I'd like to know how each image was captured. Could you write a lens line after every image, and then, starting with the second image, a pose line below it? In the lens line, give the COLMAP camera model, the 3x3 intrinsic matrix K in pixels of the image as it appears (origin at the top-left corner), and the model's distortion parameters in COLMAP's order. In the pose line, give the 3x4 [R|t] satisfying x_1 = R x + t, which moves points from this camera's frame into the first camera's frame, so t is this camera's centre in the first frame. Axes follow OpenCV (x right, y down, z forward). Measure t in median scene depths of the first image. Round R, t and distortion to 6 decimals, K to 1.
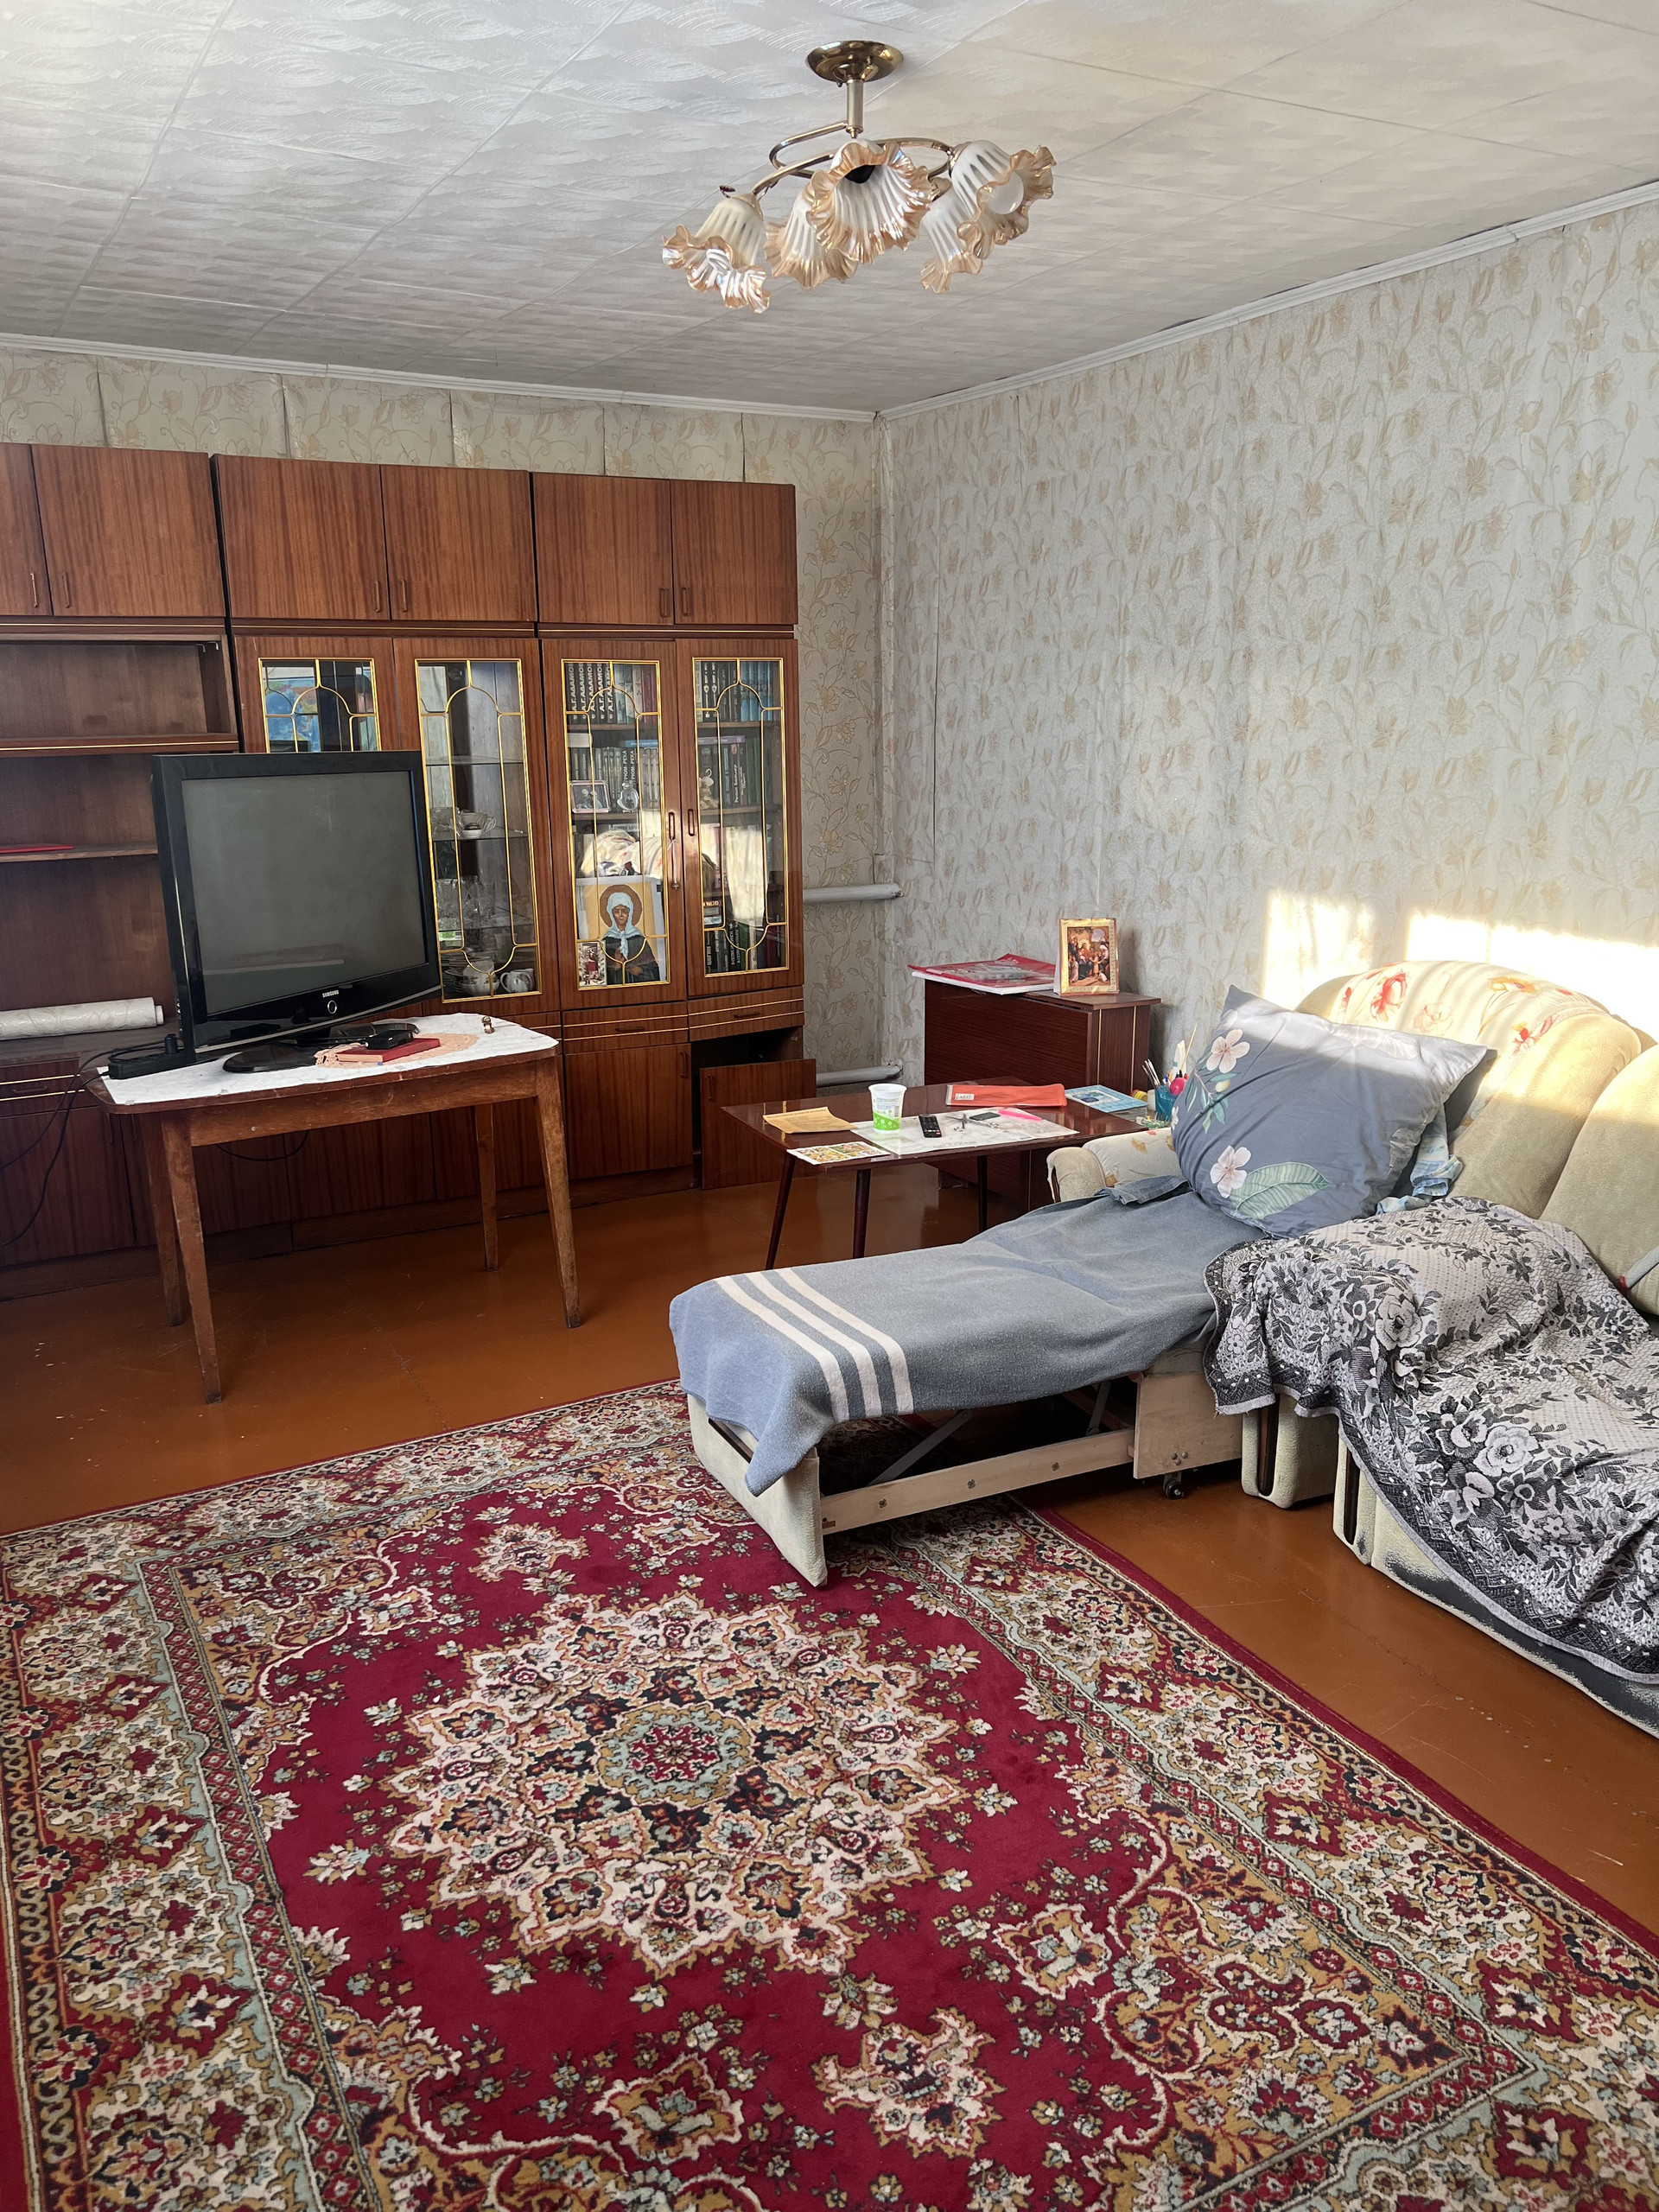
lens RADIAL K [[1665.6, 0, 829.5], [0, 1665.6, 1106.0], [0, 0, 1]] dist [0.035542, -0.031941]
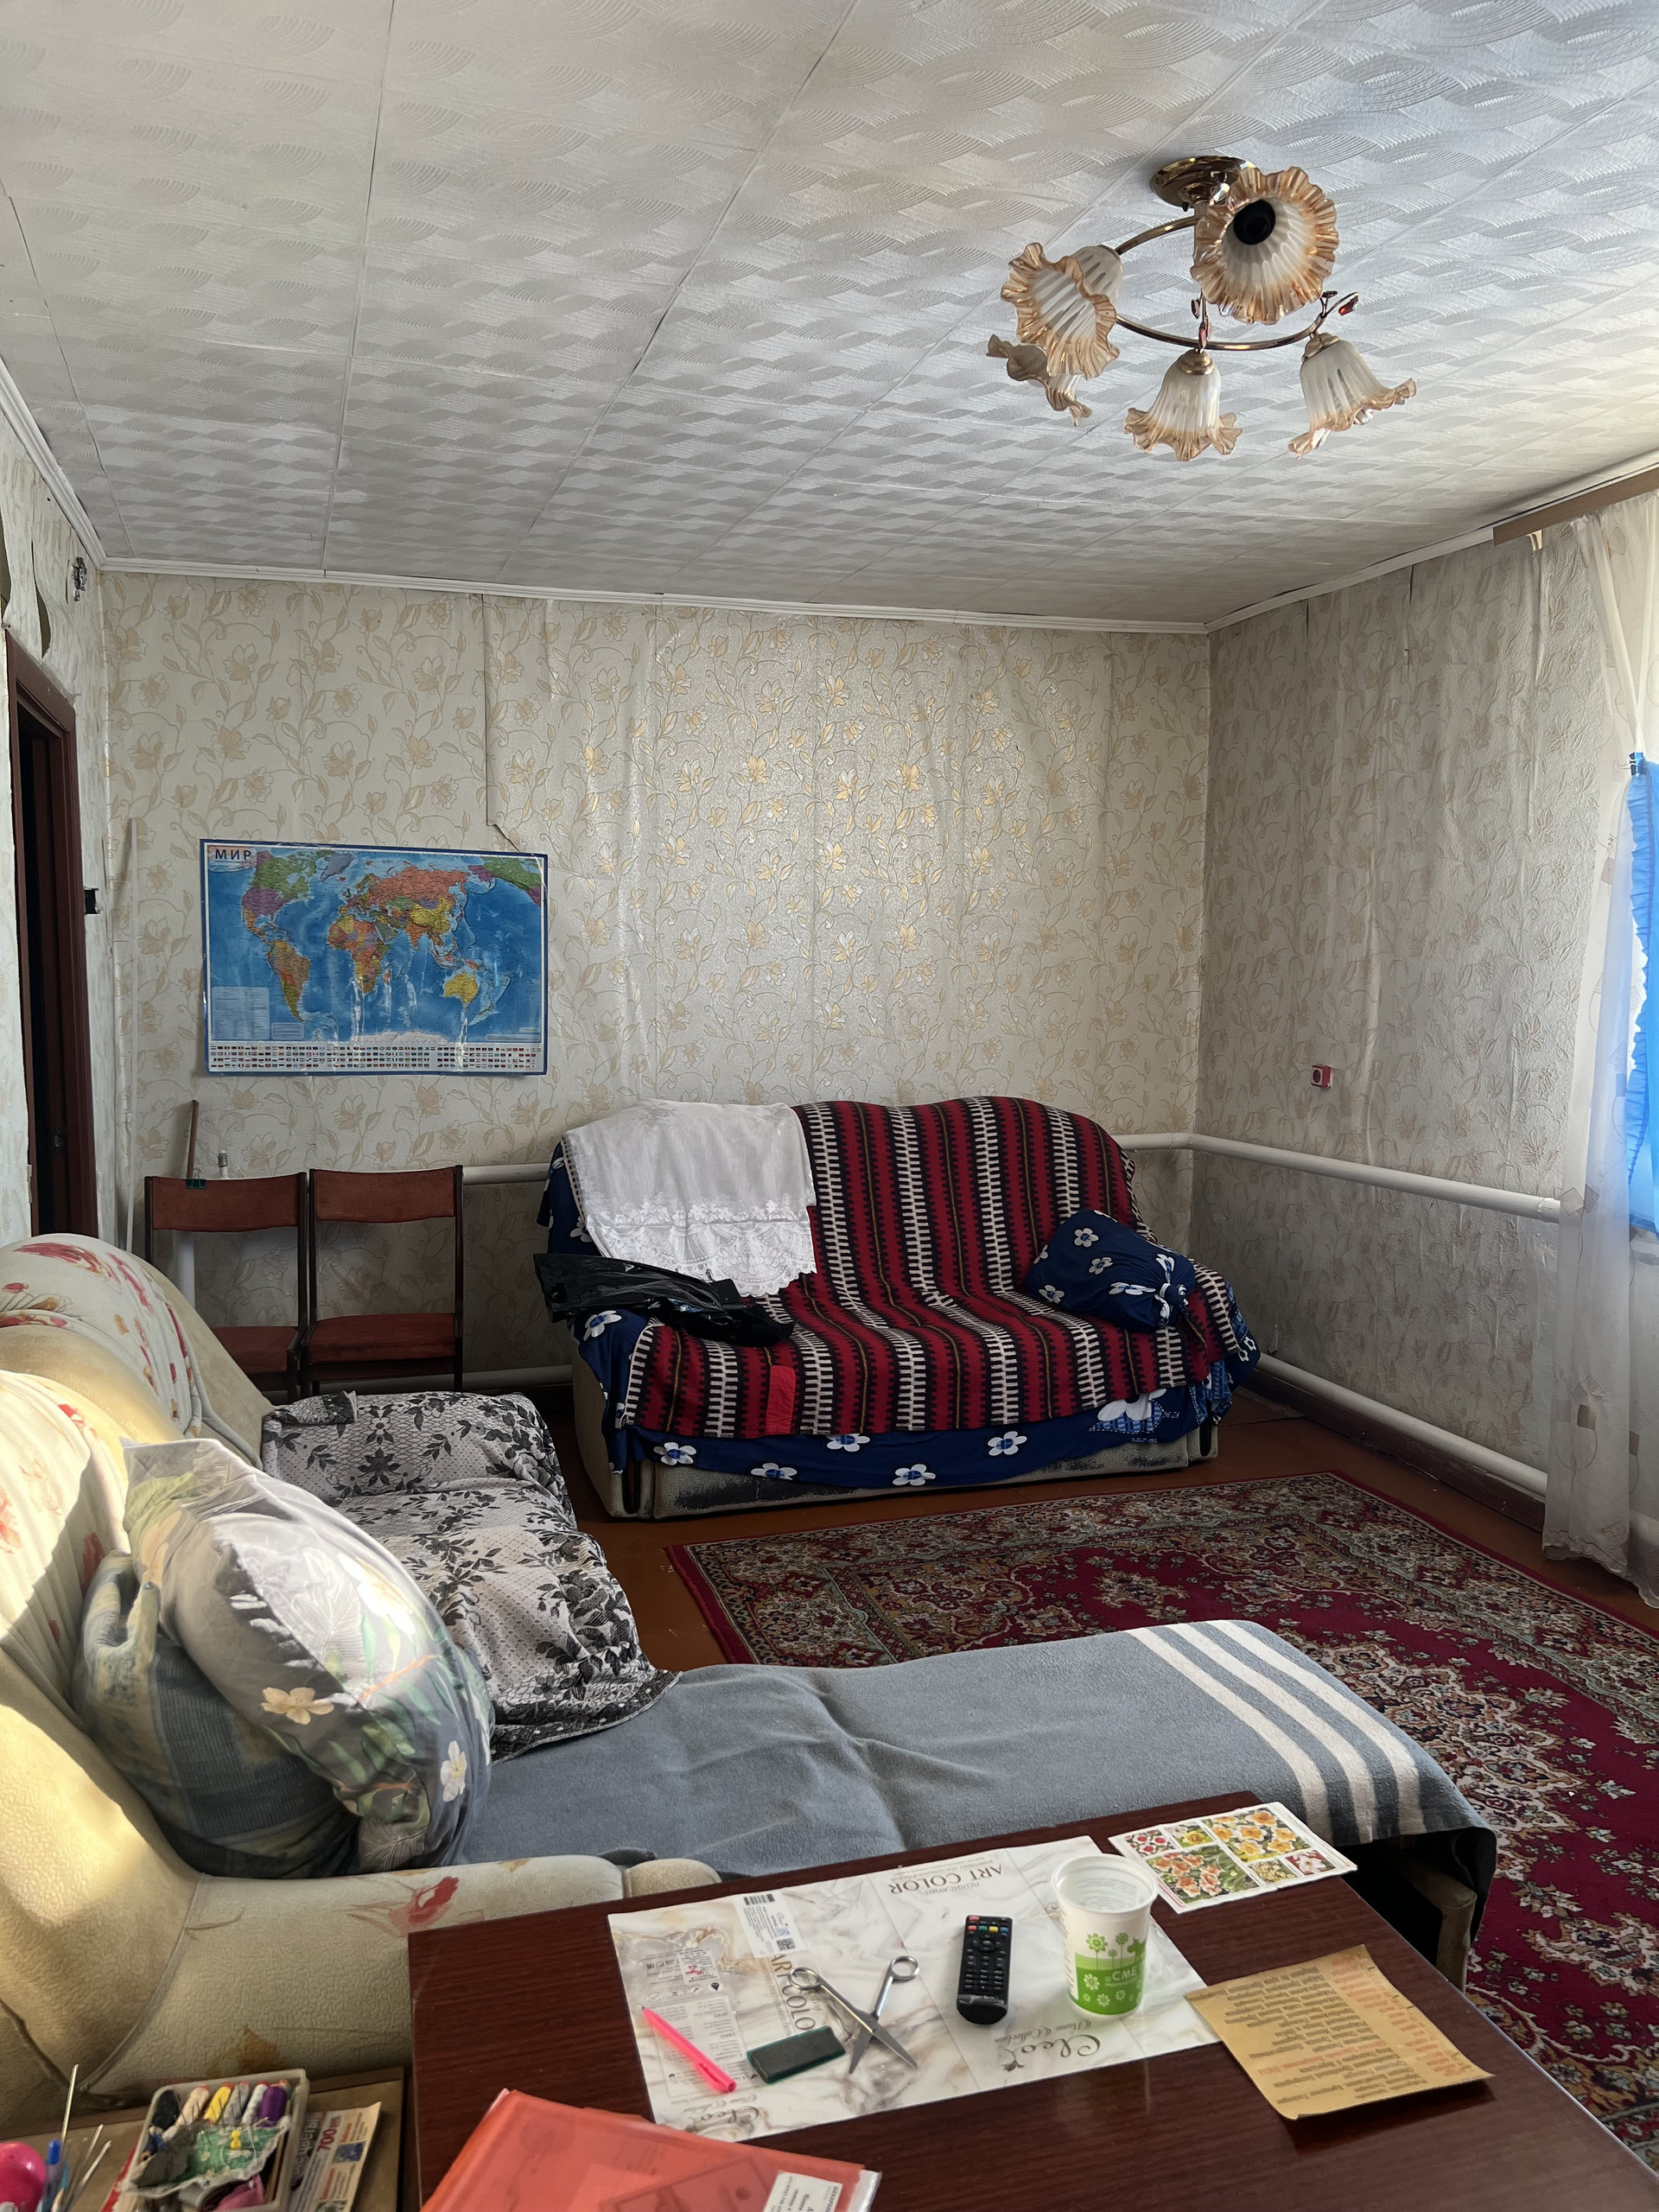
lens RADIAL K [[1665.6, 0, 829.5], [0, 1665.6, 1106.0], [0, 0, 1]] dist [0.035542, -0.031941]
pose [[-0.984233, -0.008469, 0.176676, 0.039936], [0.049289, 0.946157, 0.319934, -0.371722], [-0.169872, 0.323597, -0.930821, 1.675744]]
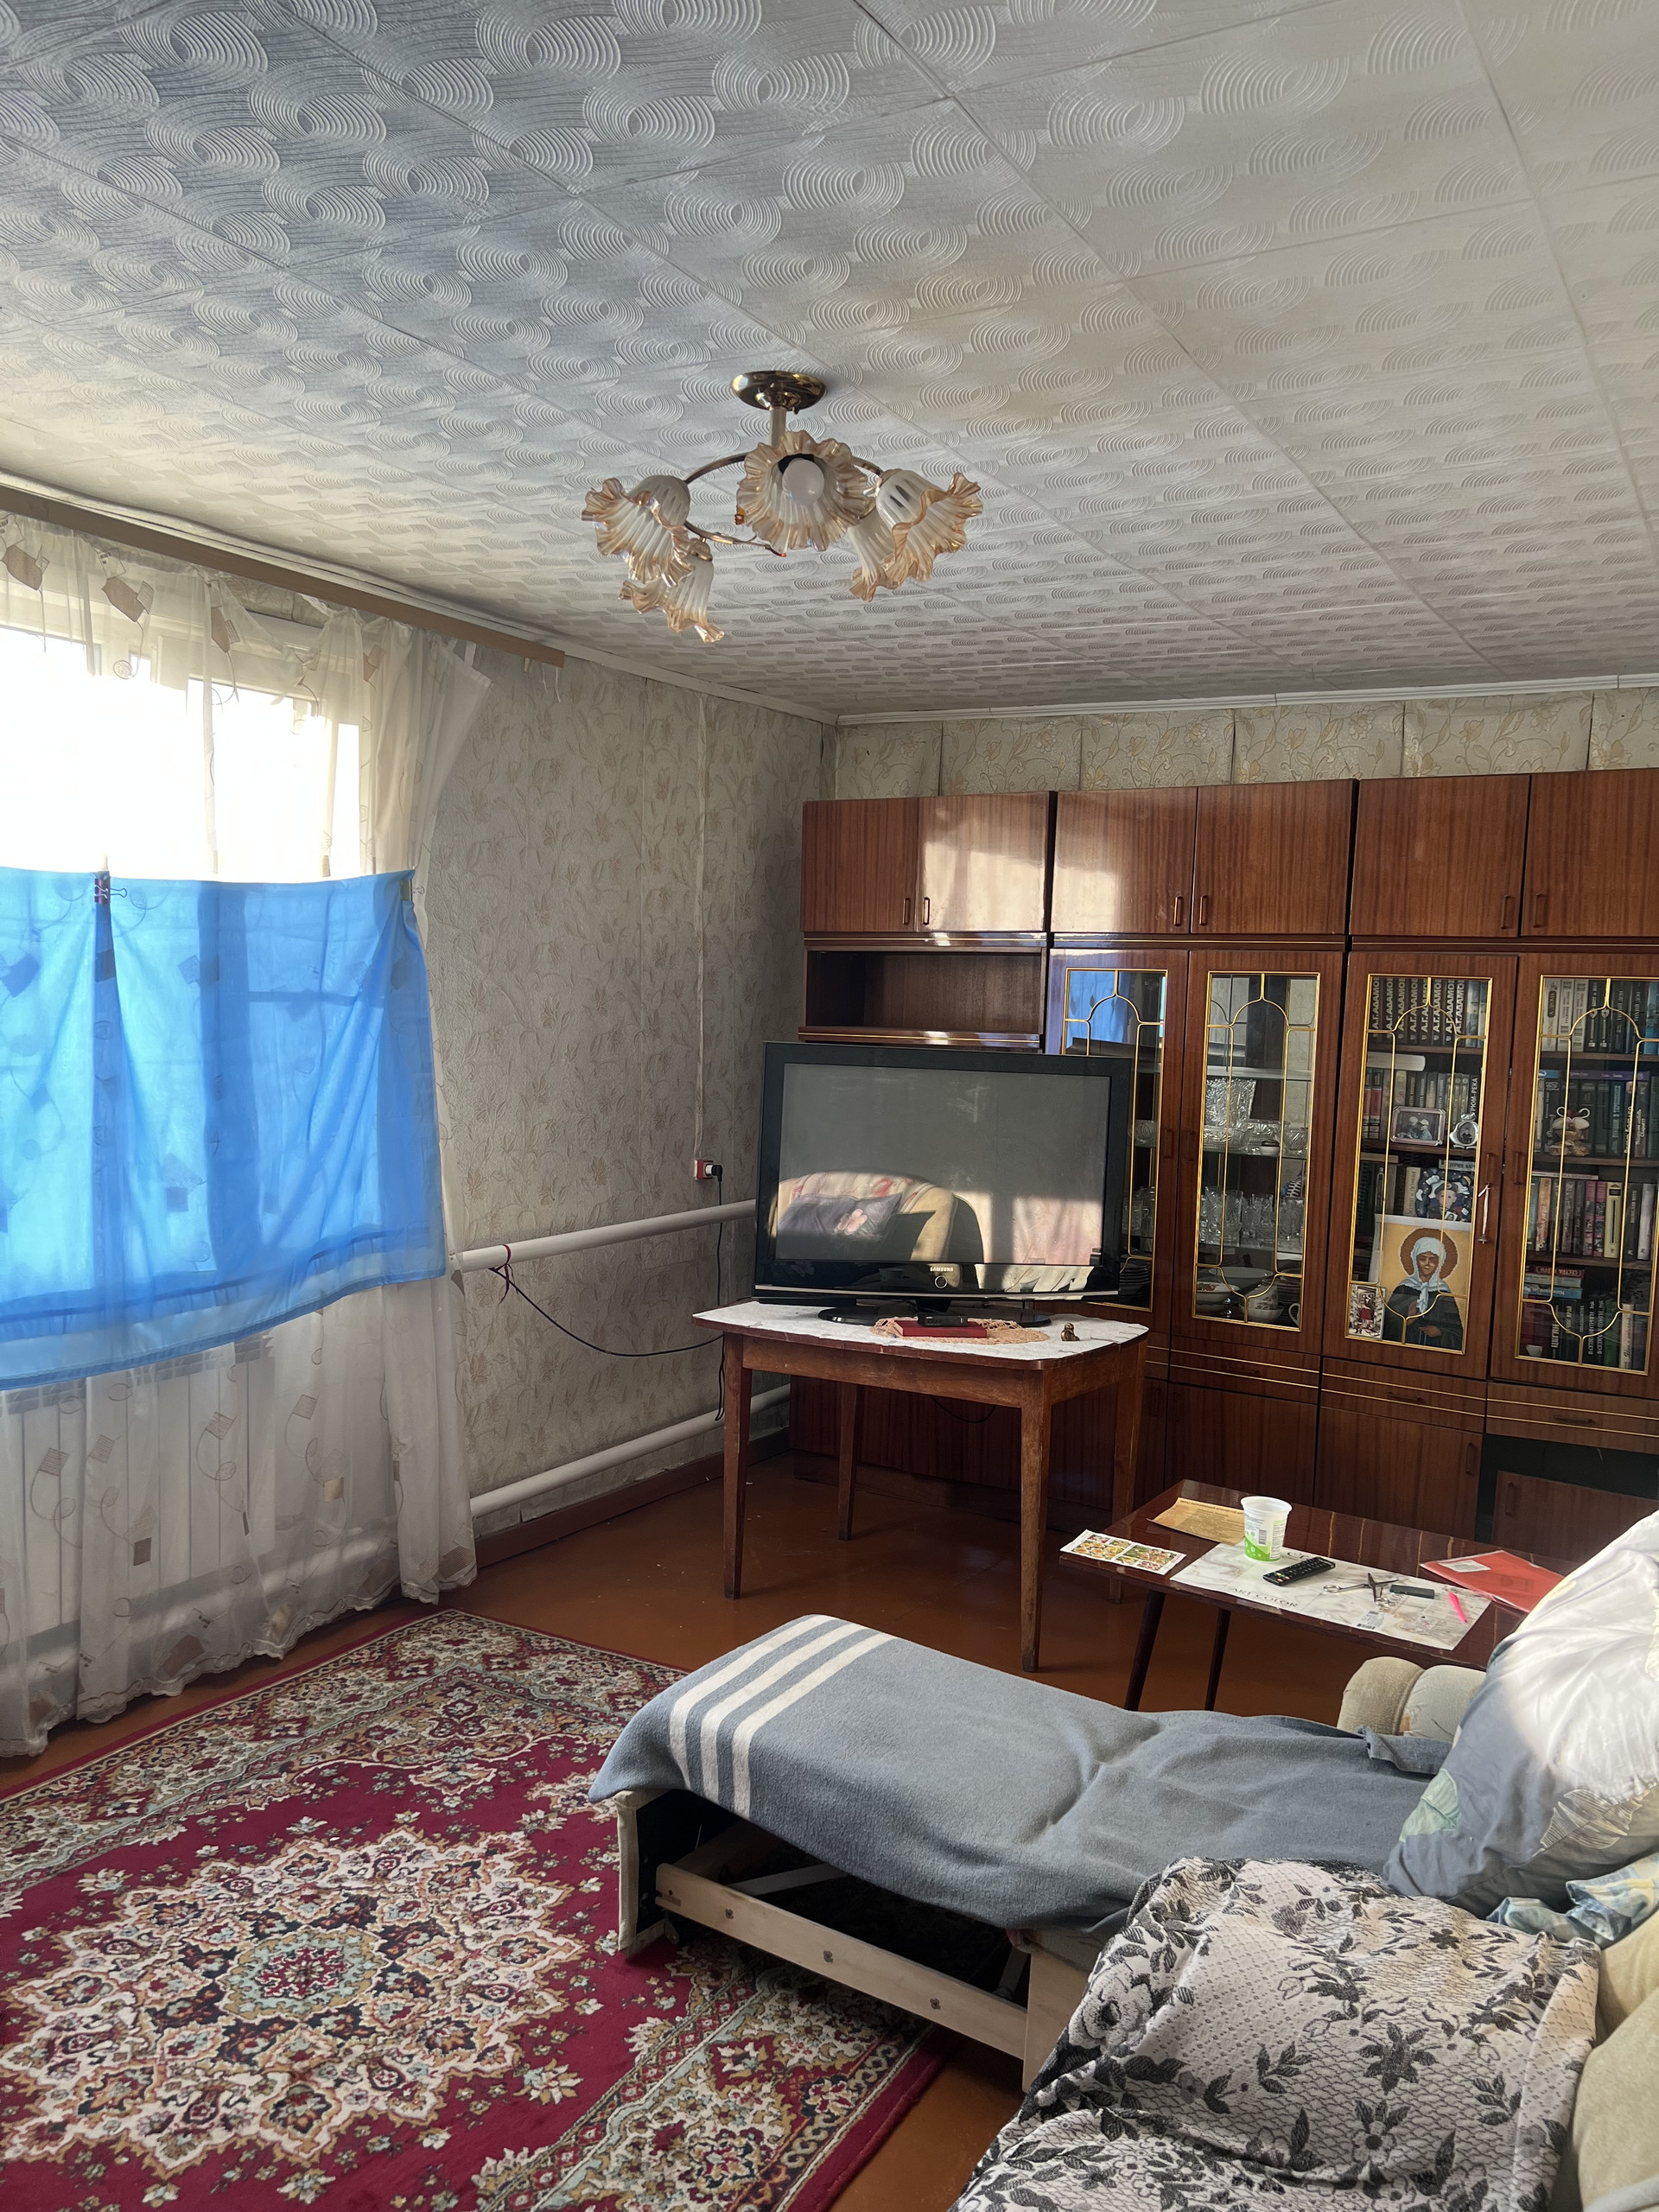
lens RADIAL K [[1665.6, 0, 829.5], [0, 1665.6, 1106.0], [0, 0, 1]] dist [0.035542, -0.031941]
pose [[0.517460, 0.089112, -0.851055, 0.757477], [-0.238663, 0.970126, -0.043532, -0.142744], [0.821751, 0.225641, 0.523270, 0.486587]]
